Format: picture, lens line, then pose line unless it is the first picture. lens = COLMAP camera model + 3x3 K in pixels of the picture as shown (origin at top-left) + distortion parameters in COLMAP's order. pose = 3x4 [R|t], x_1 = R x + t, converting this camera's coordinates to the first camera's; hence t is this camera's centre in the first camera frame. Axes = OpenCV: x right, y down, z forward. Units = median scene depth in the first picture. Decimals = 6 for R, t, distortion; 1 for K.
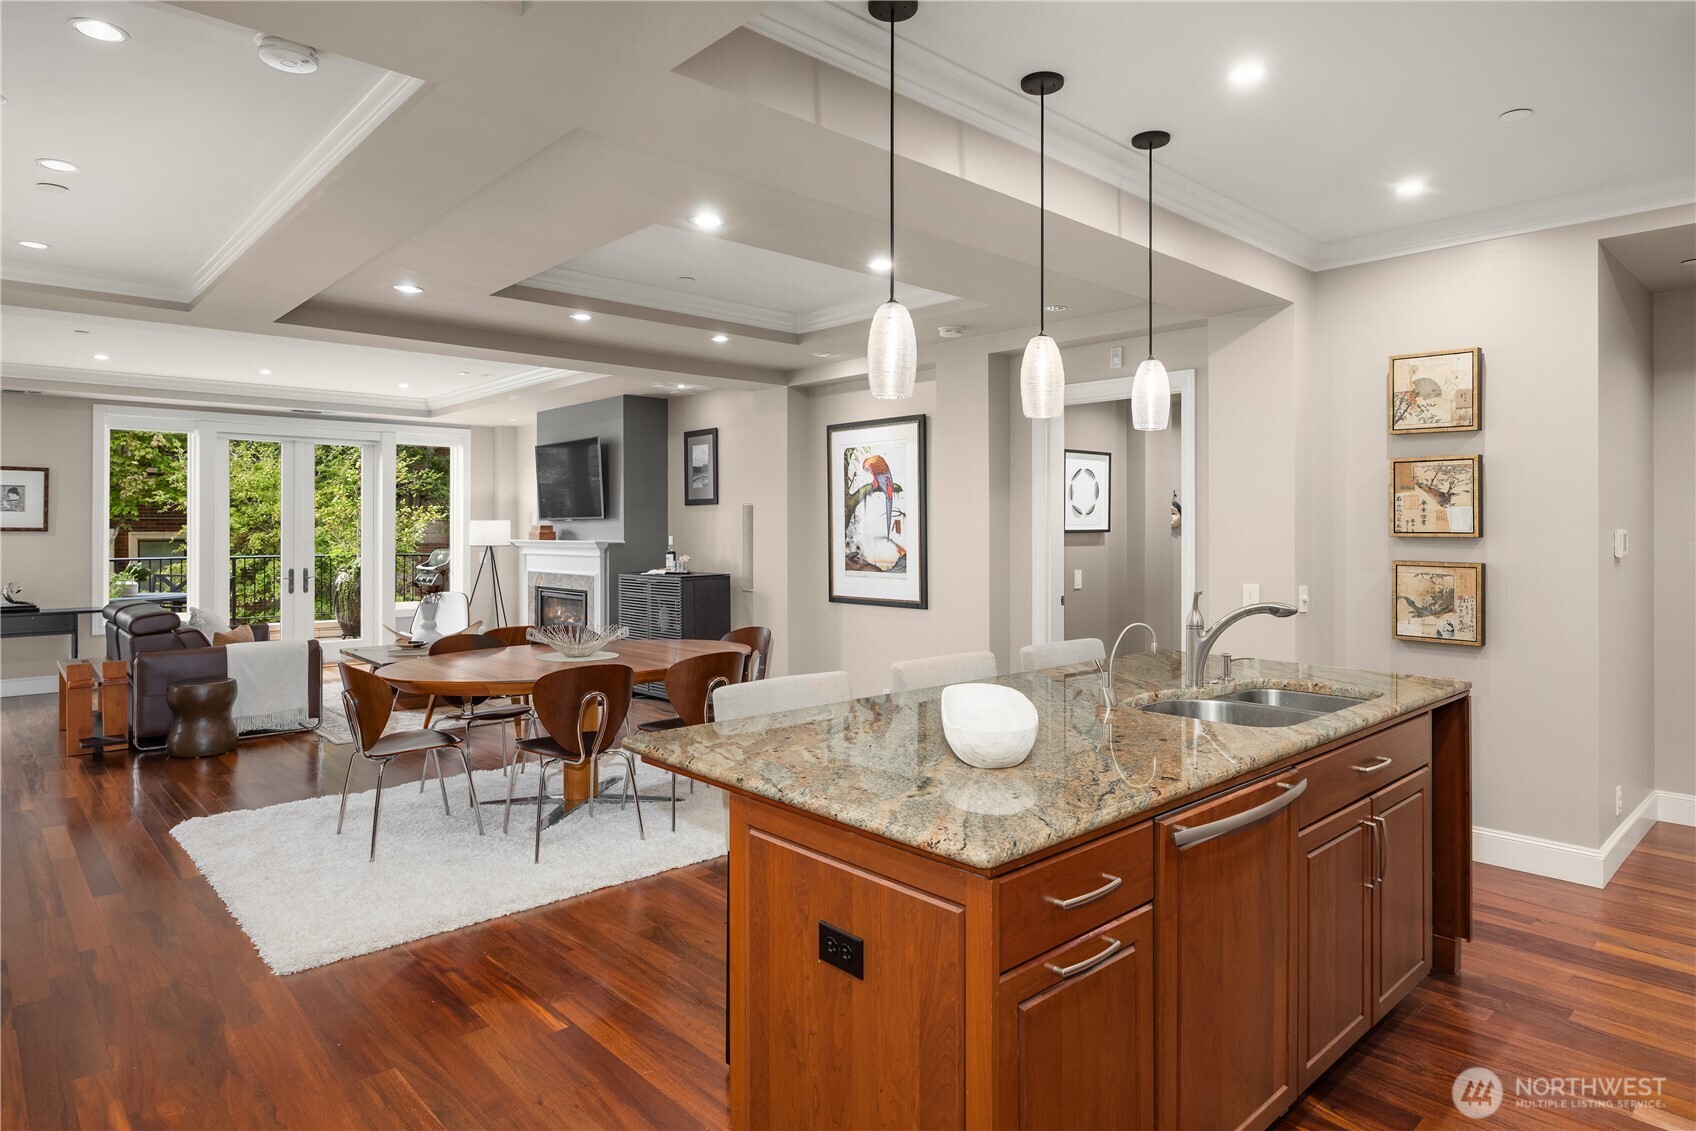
lens RADIAL K [[999.1, 0, 847.1], [0, 999.1, 526.3], [0, 0, 1]] dist [-0.007882, 0.003186]
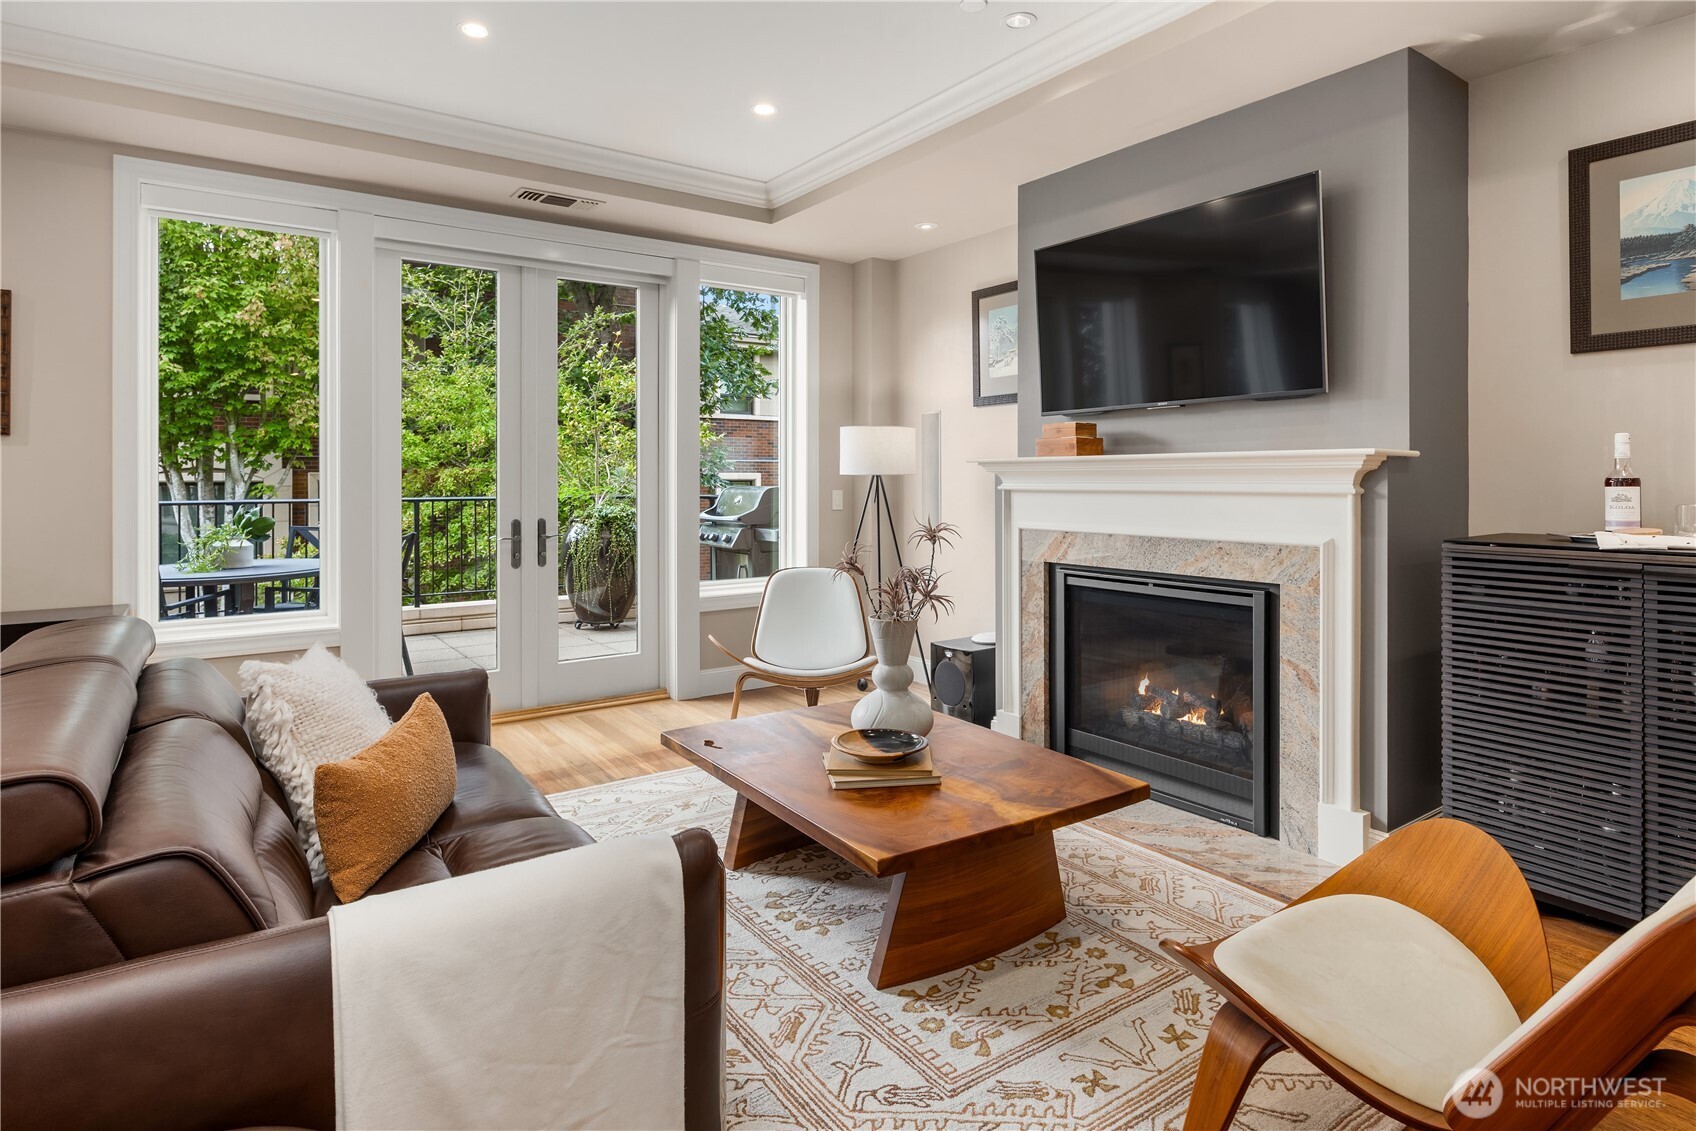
lens RADIAL K [[928.2, 0, 837.4], [0, 928.2, 480.6], [0, 0, 1]] dist [-0.002726, -0.005195]
pose [[0.990921, -0.000244, -0.134446, -0.434139], [0.000957, 0.999986, 0.005245, 0.026707], [0.134443, -0.005326, 0.990907, 0.724087]]
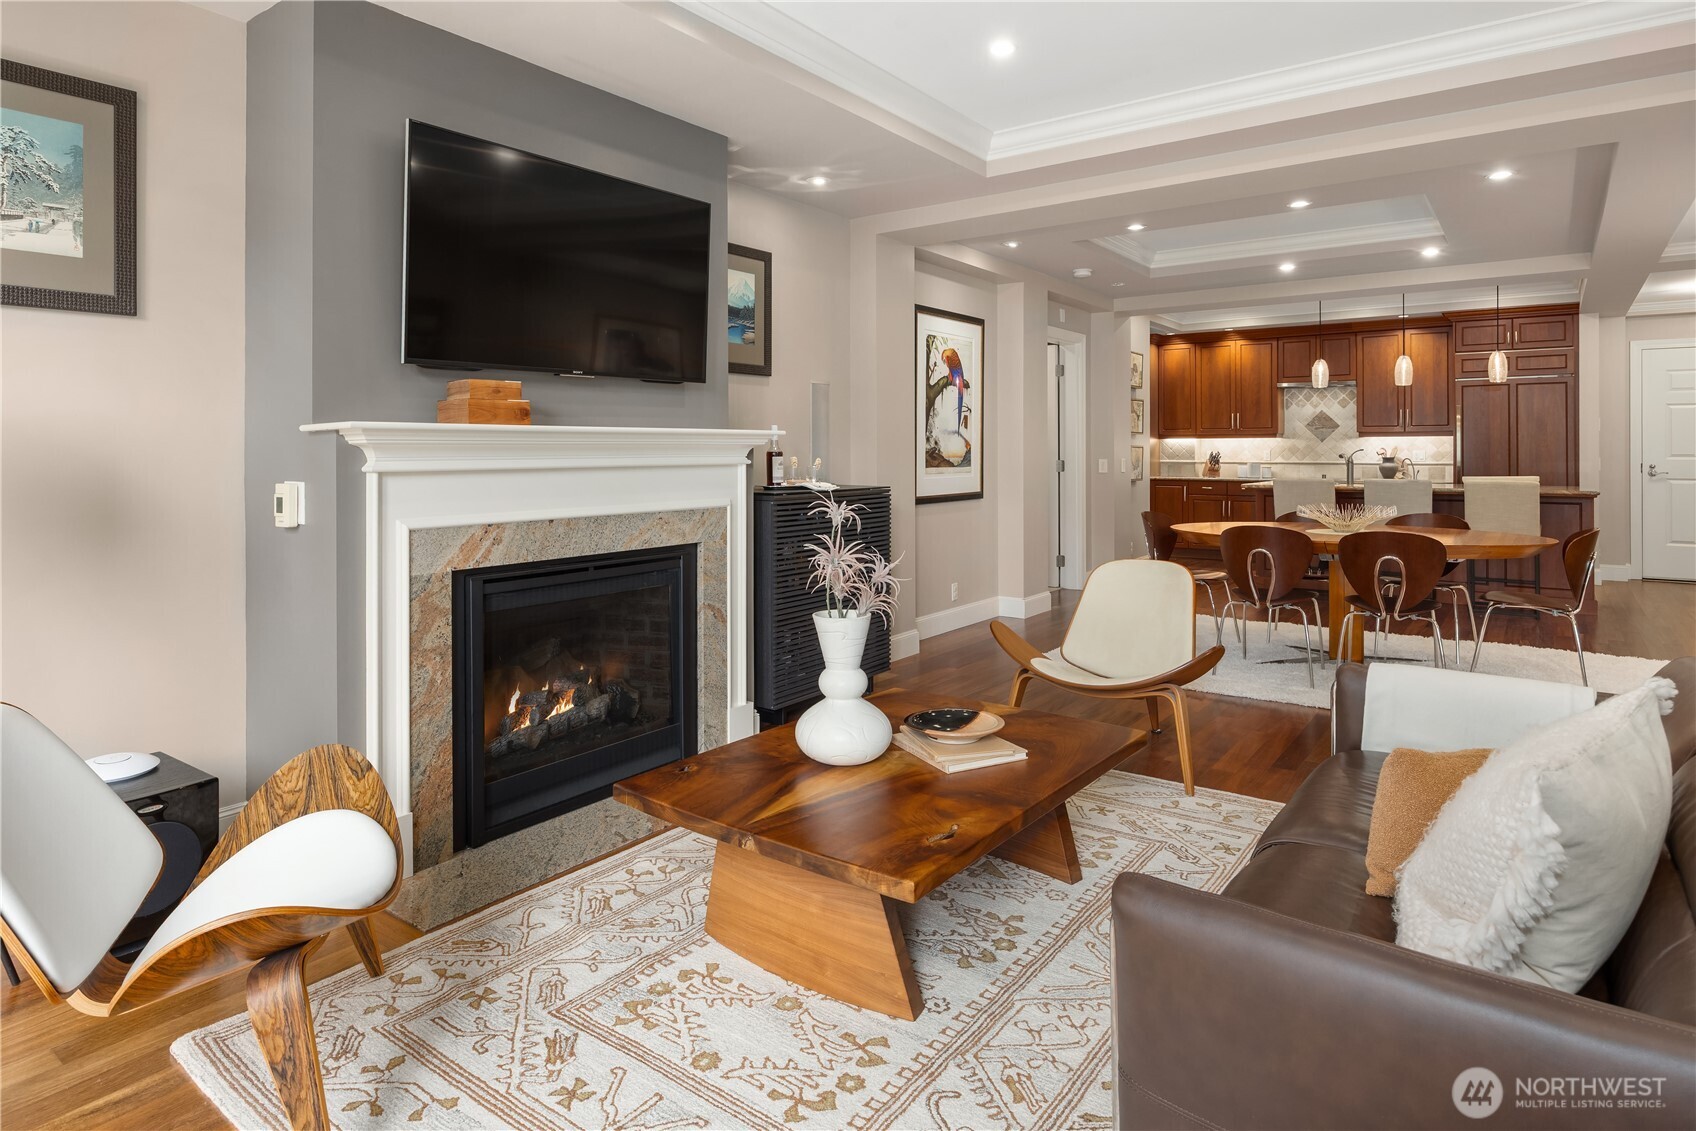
lens RADIAL K [[928.2, 0, 890.1], [0, 928.2, 450.7], [0, 0, 1]] dist [-0.002726, -0.005195]
pose [[-0.214235, -0.000223, 0.976782, -0.783186], [0.000887, 1.000000, 0.000423, 0.026871], [-0.976782, 0.000957, -0.214235, 1.155273]]
